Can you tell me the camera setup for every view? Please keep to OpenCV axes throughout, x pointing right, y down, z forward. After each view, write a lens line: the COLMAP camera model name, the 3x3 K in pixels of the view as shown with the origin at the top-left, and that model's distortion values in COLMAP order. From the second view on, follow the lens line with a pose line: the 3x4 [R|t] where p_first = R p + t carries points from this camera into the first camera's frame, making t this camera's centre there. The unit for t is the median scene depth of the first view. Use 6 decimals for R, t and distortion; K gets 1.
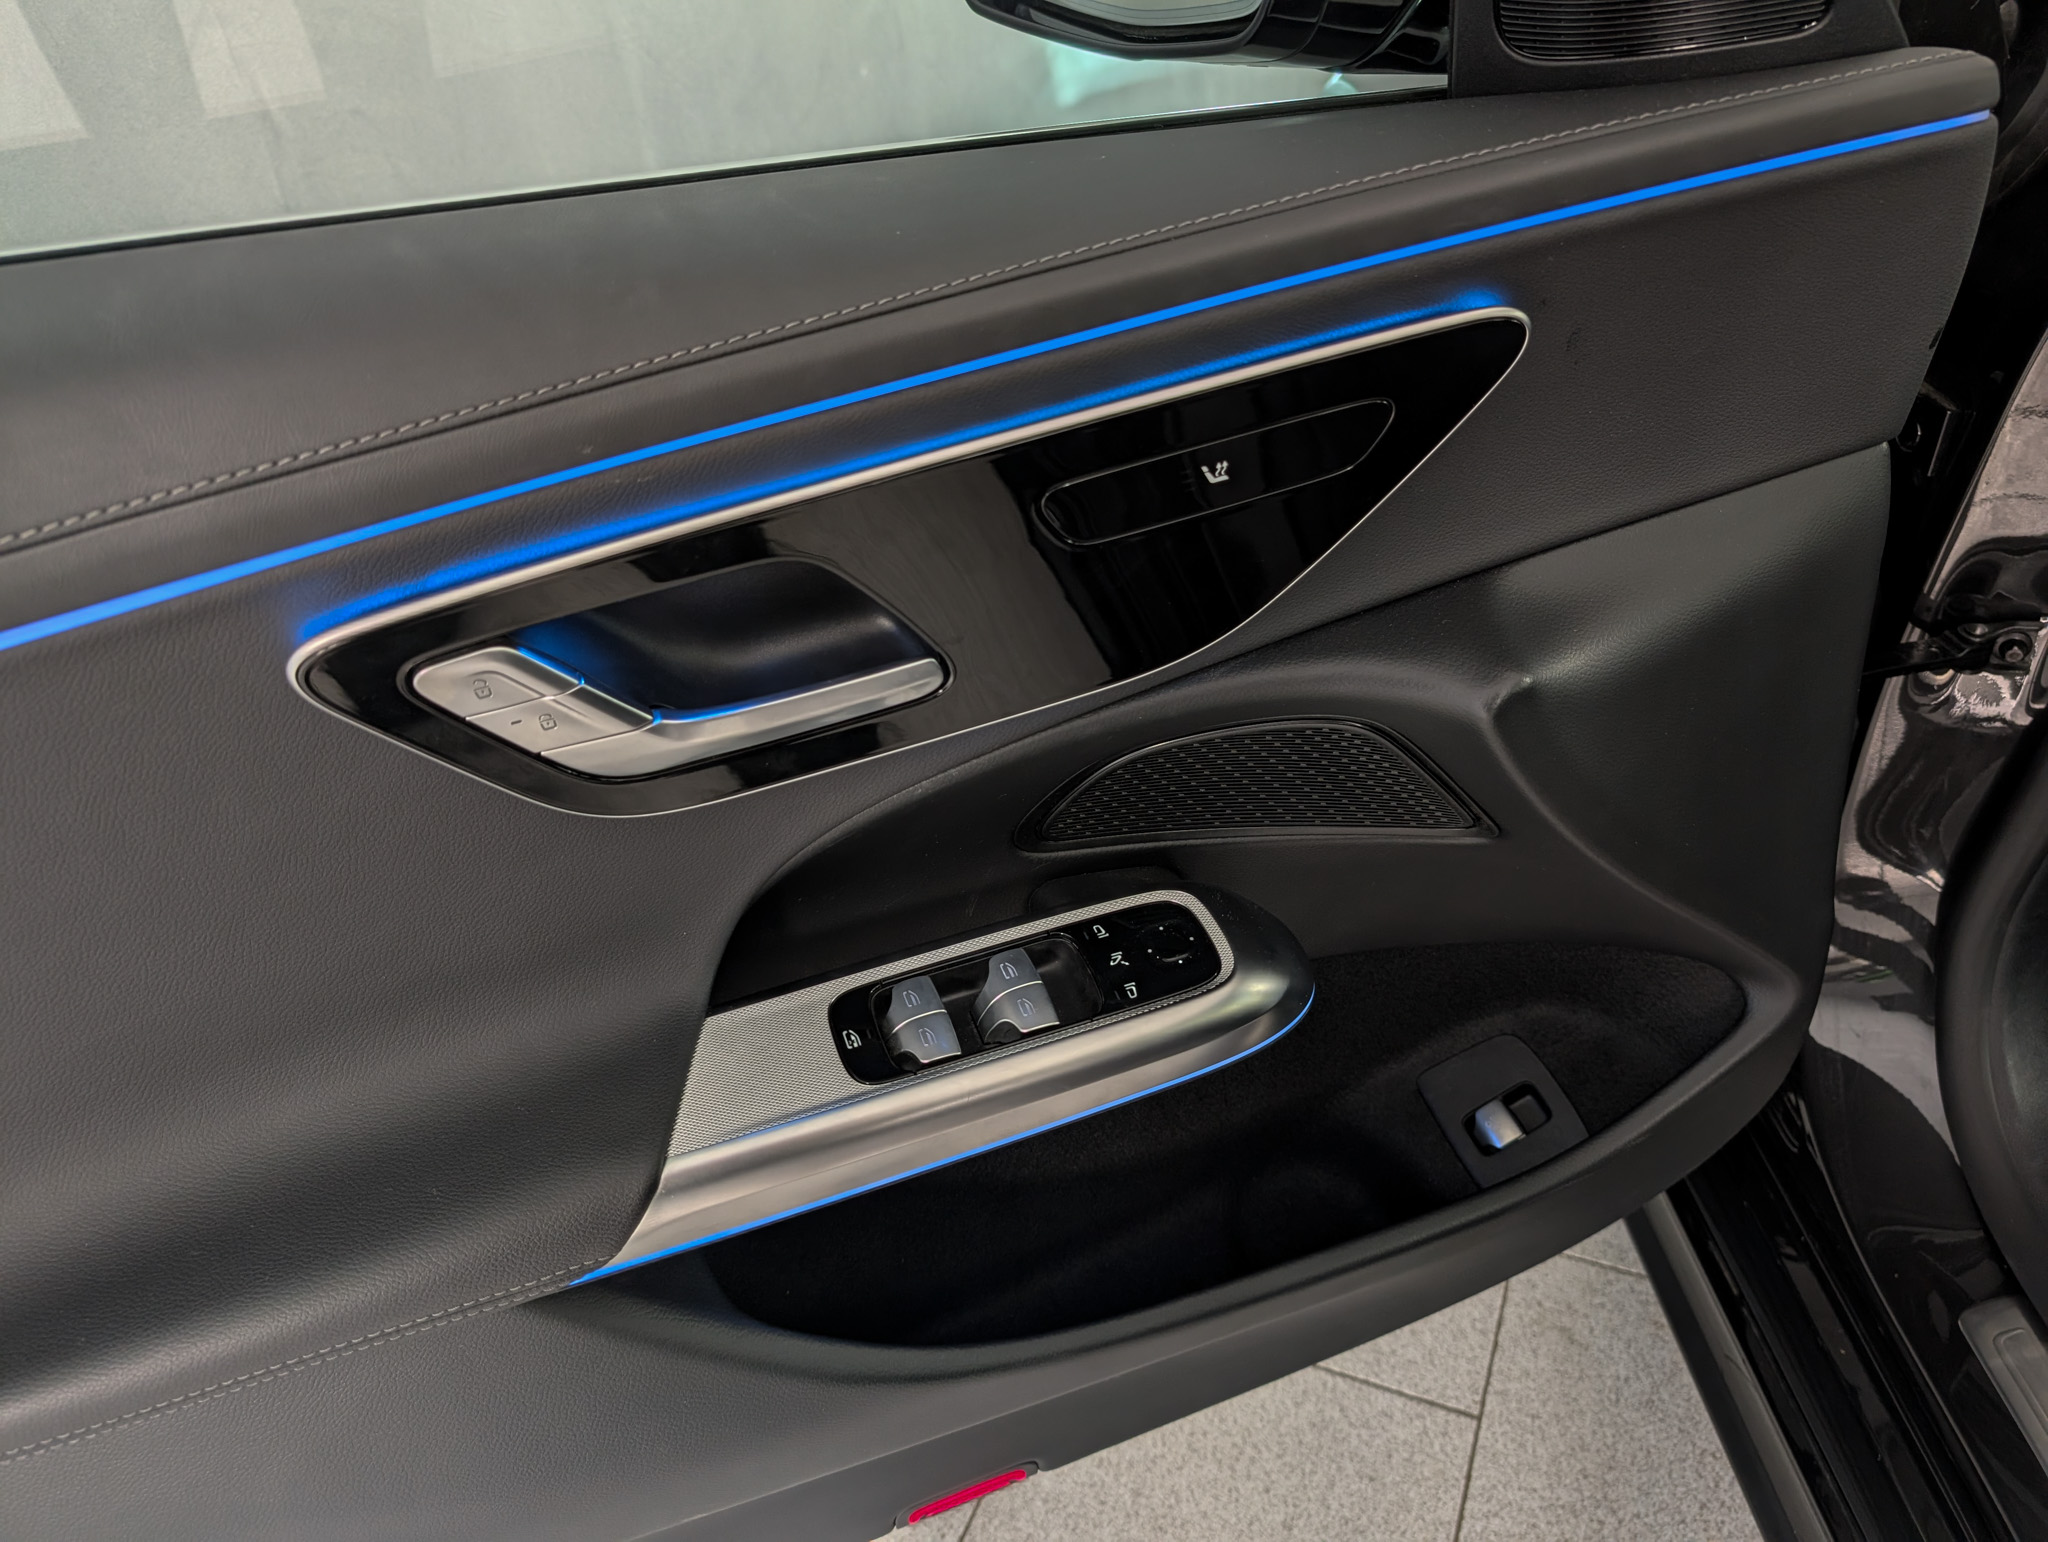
lens RADIAL K [[1519.9, 0, 991.0], [0, 1519.9, 745.8], [0, 0, 1]] dist [0.005123, 0.000680]
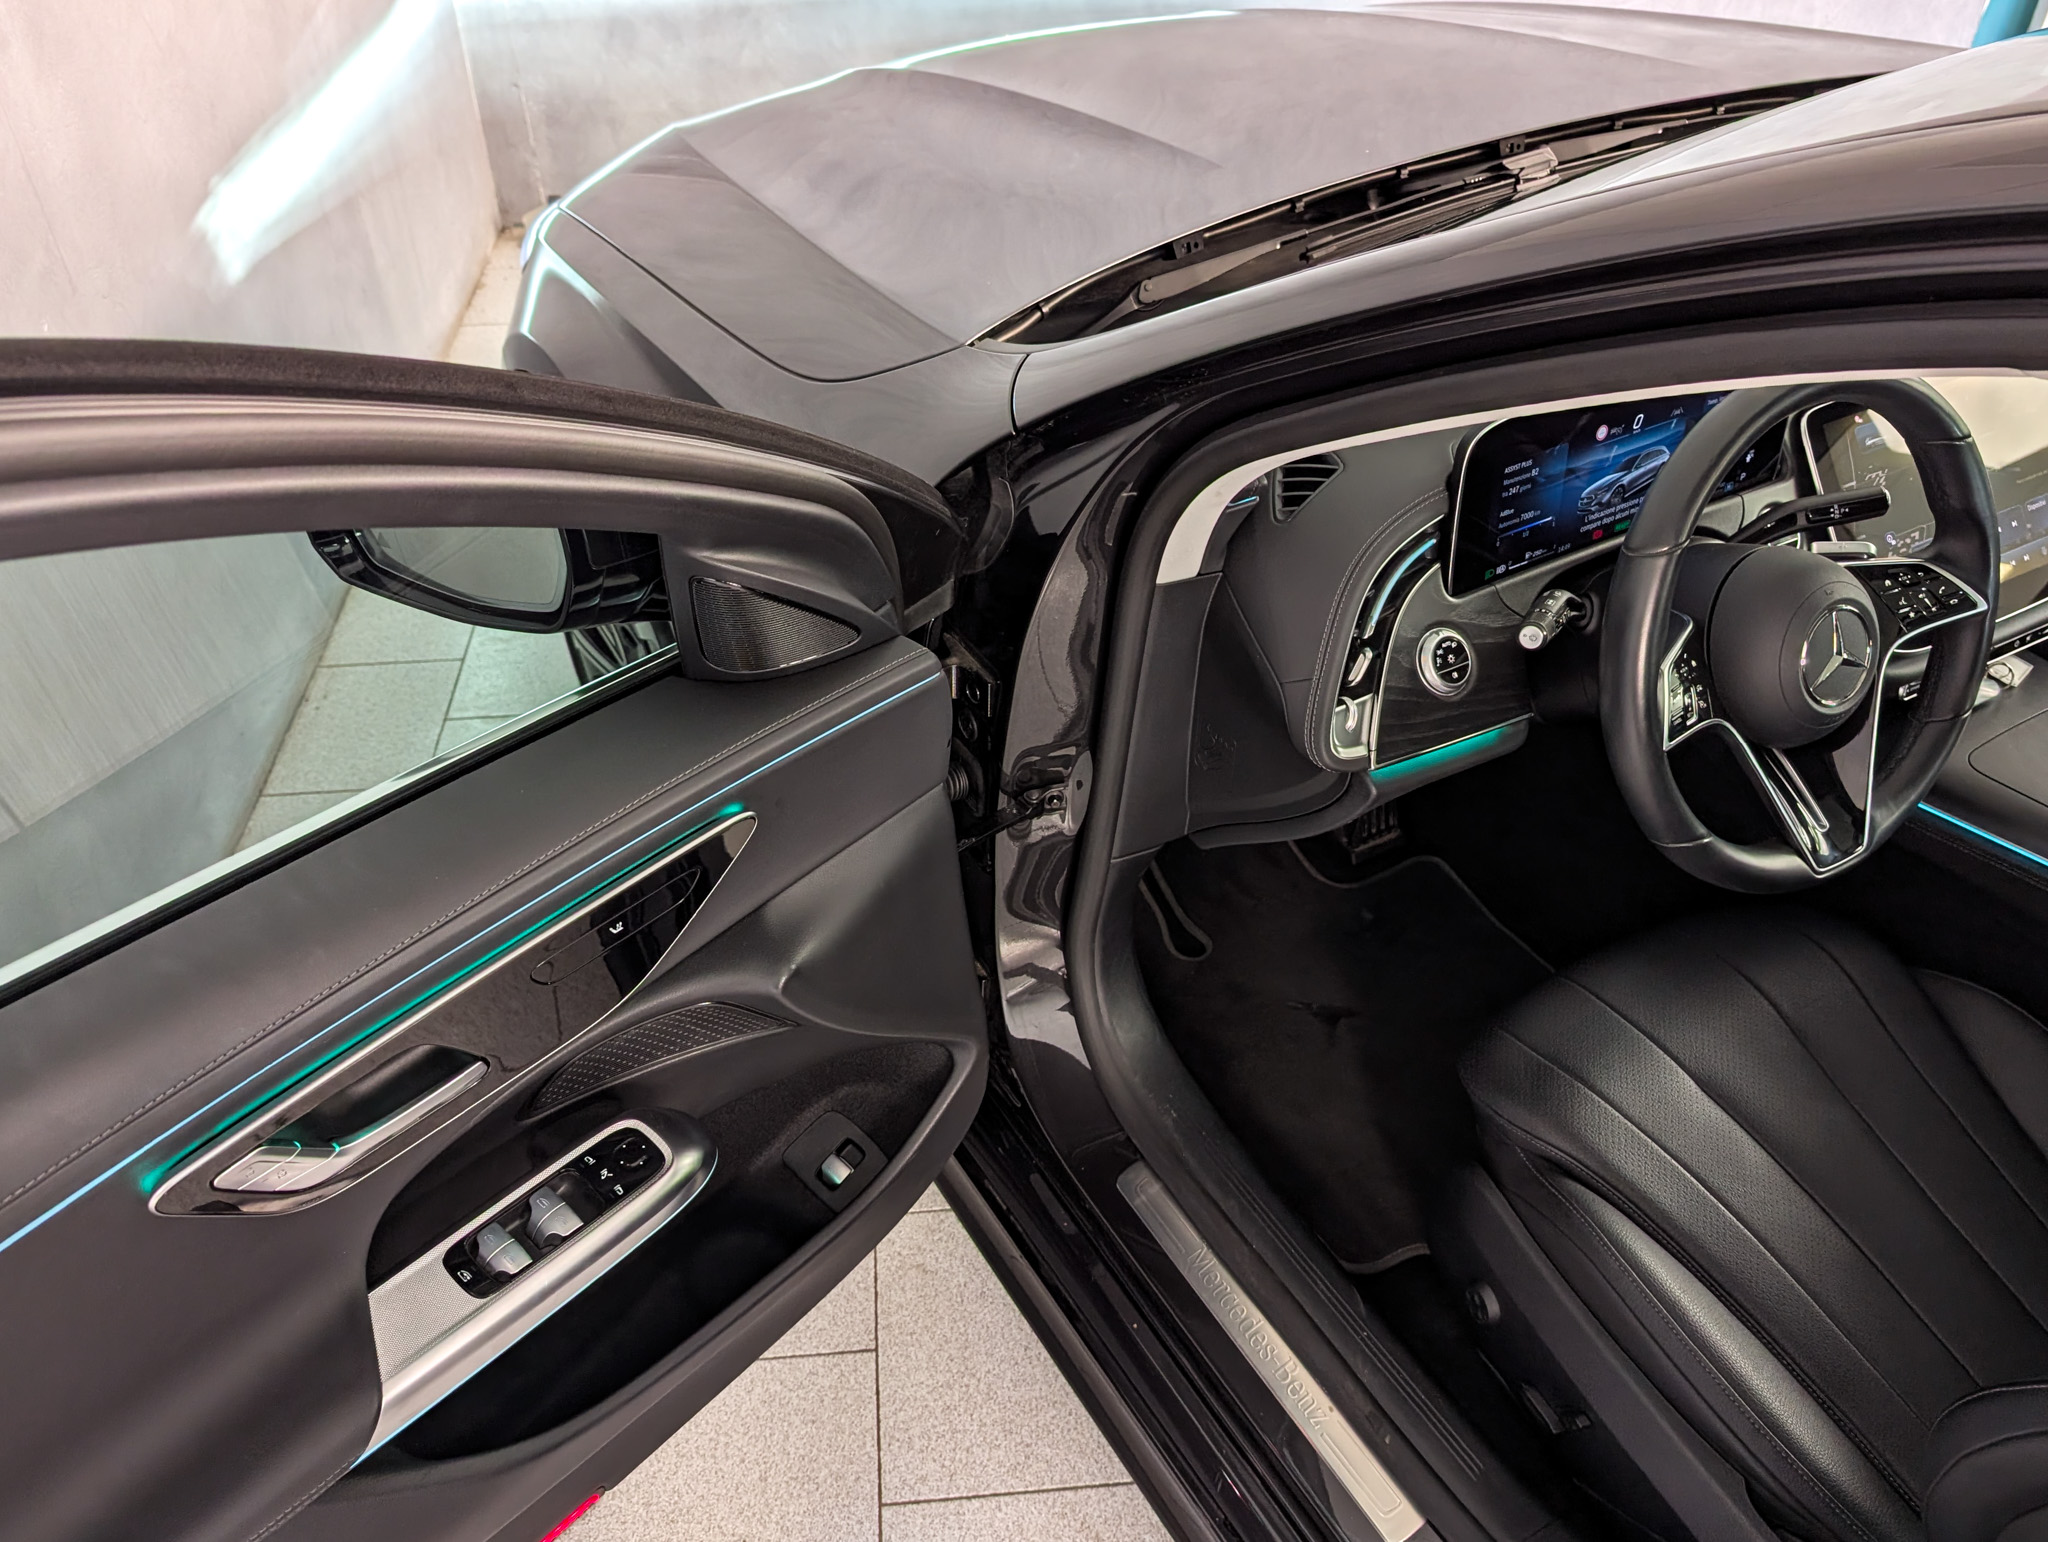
lens RADIAL K [[1582.0, 0, 1031.3], [0, 1582.0, 781.3], [0, 0, 1]] dist [-0.000486, 0.004908]
pose [[0.865937, -0.219350, 0.449487, -0.146954], [0.206803, 0.975305, 0.077543, -0.236103], [-0.455396, 0.025808, 0.889915, -0.583949]]
